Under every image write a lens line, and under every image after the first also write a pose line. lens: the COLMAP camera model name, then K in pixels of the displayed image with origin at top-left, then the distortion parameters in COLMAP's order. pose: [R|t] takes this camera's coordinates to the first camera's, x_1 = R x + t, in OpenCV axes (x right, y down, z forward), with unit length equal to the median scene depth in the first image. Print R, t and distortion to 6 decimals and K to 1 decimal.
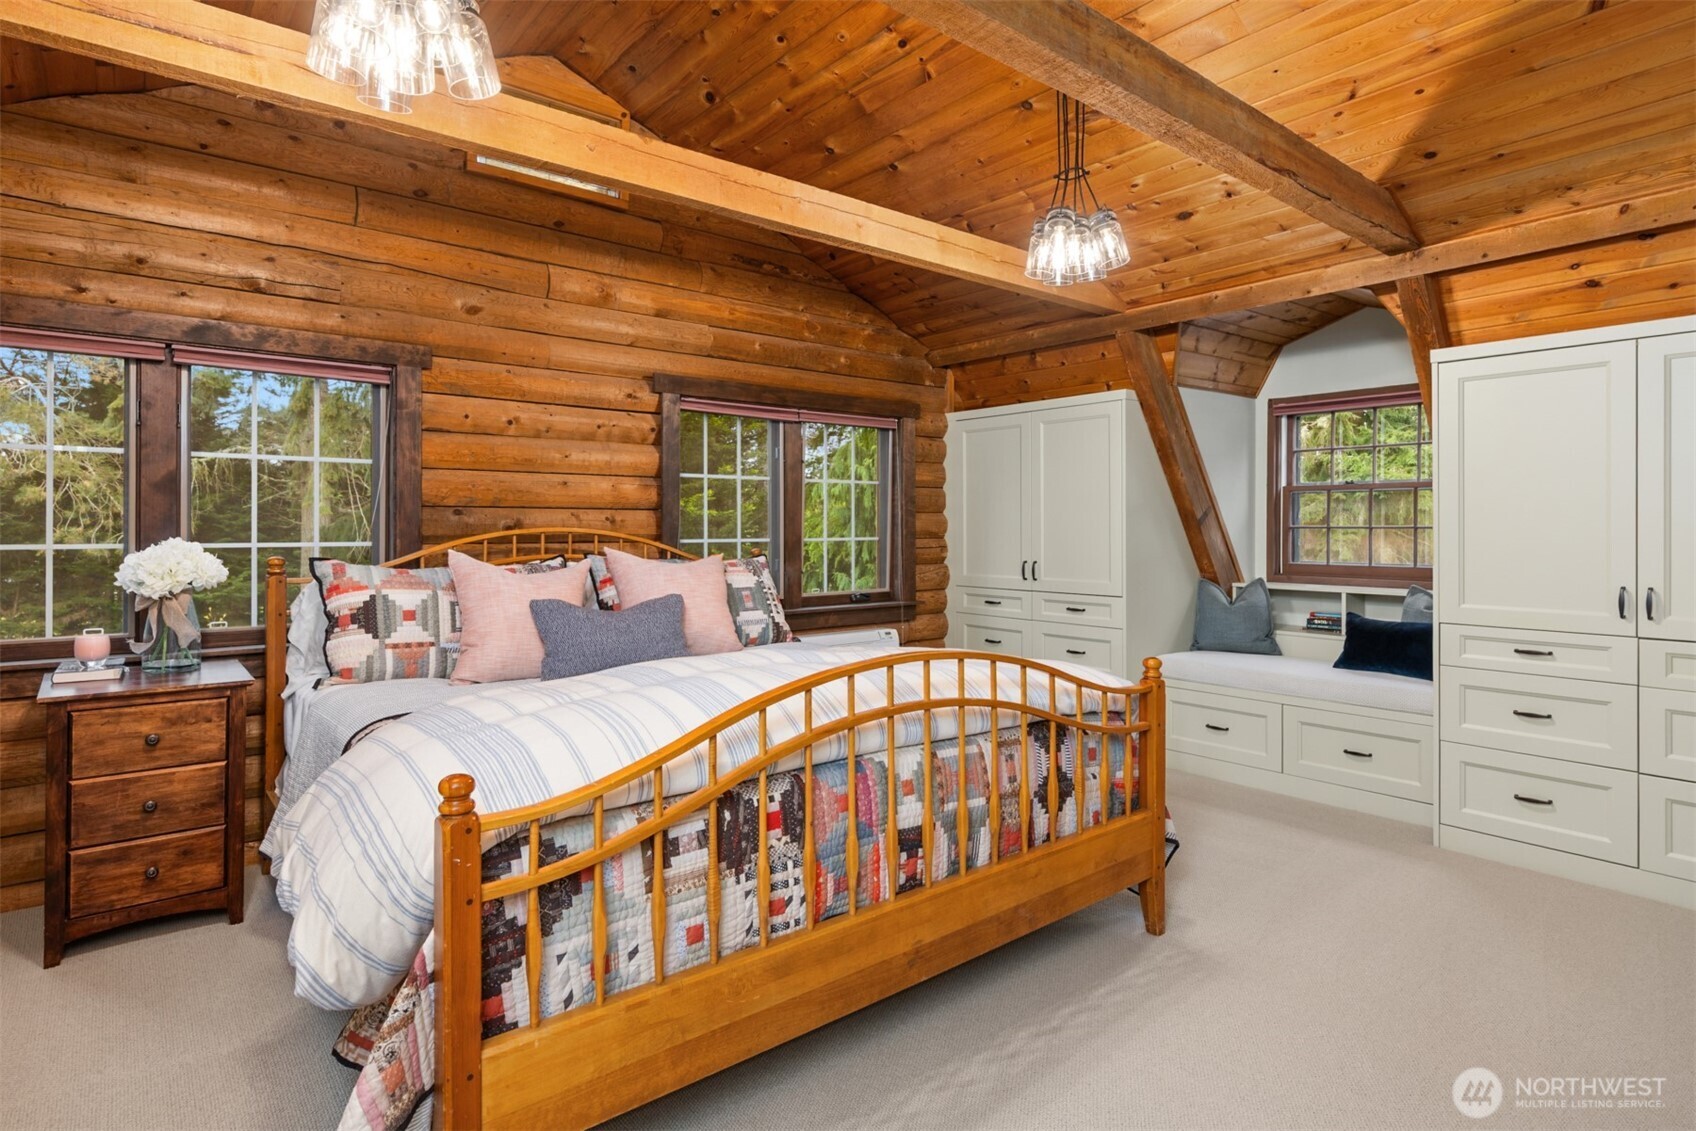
lens RADIAL K [[881.3, 0, 836.4], [0, 881.3, 528.5], [0, 0, 1]] dist [0.001507, -0.000287]
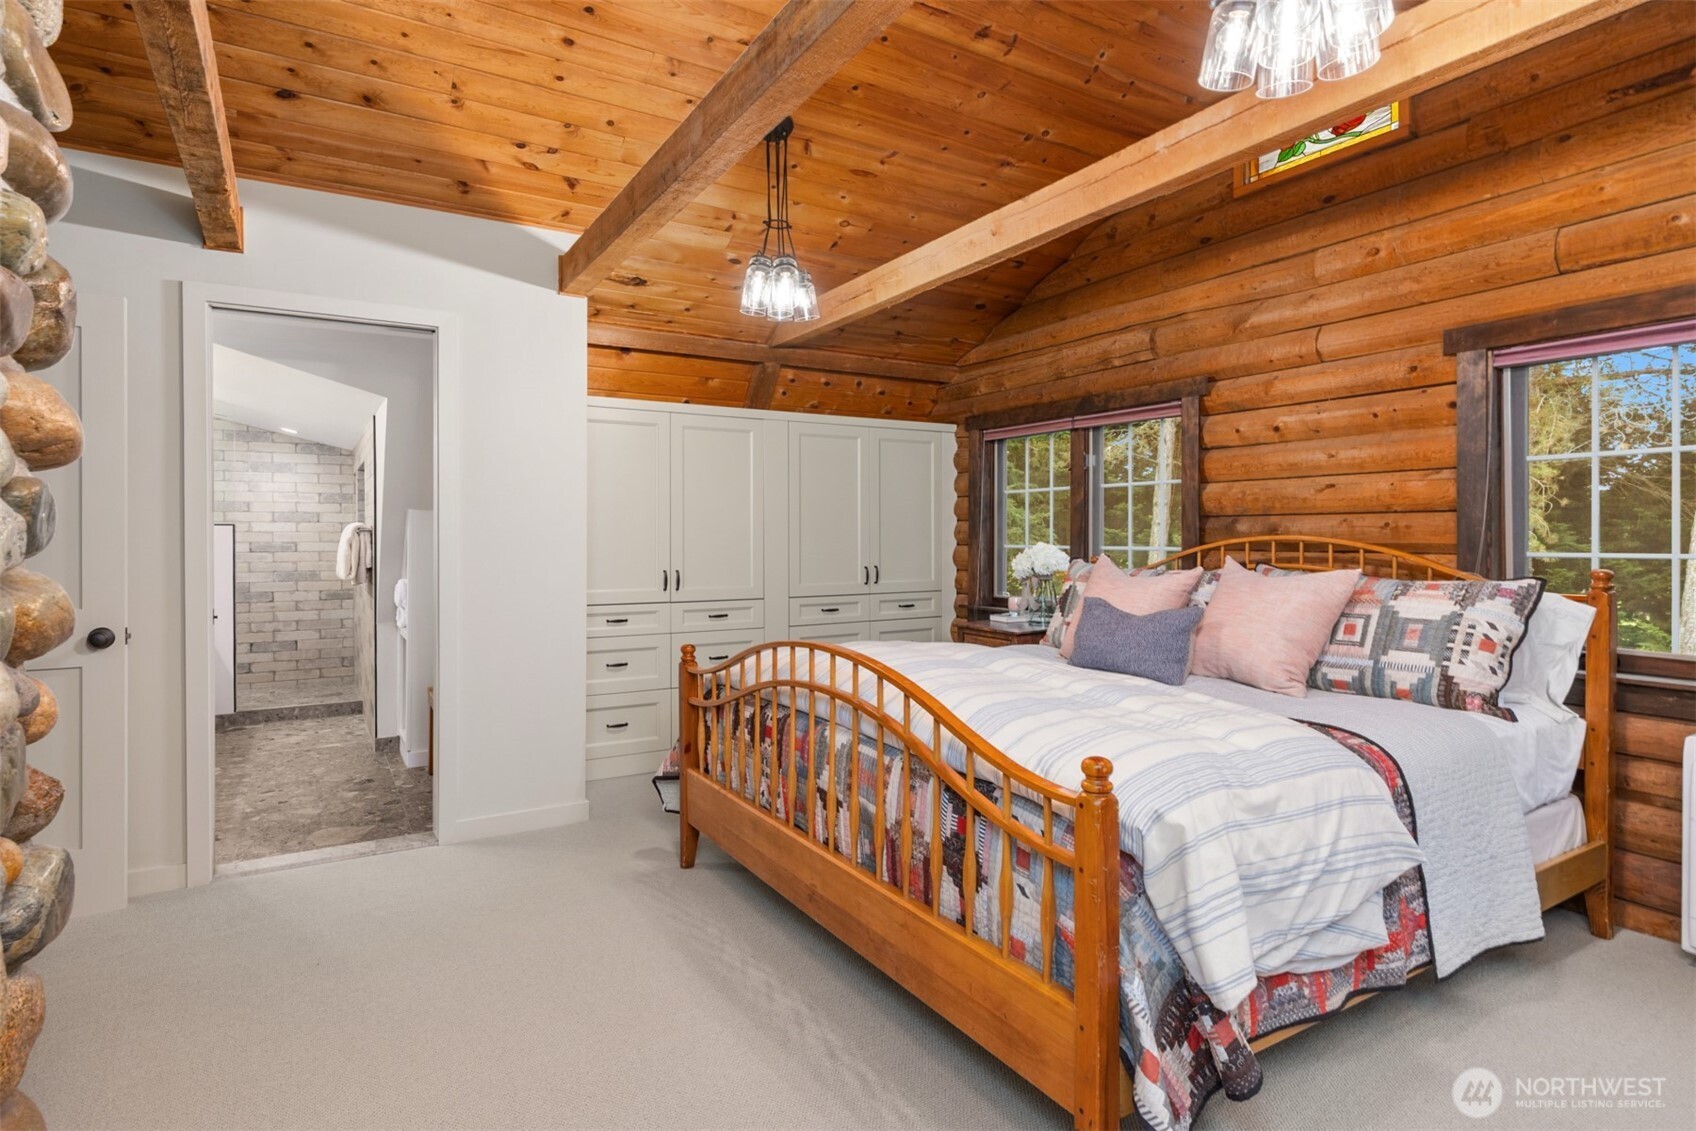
lens RADIAL K [[881.3, 0, 839.4], [0, 881.3, 553.6], [0, 0, 1]] dist [0.001507, -0.000287]
pose [[-0.135713, 0.018632, -0.990573, 0.668872], [-0.001483, 0.999818, 0.019009, 0.001331], [0.990747, 0.004048, -0.135661, 0.637889]]
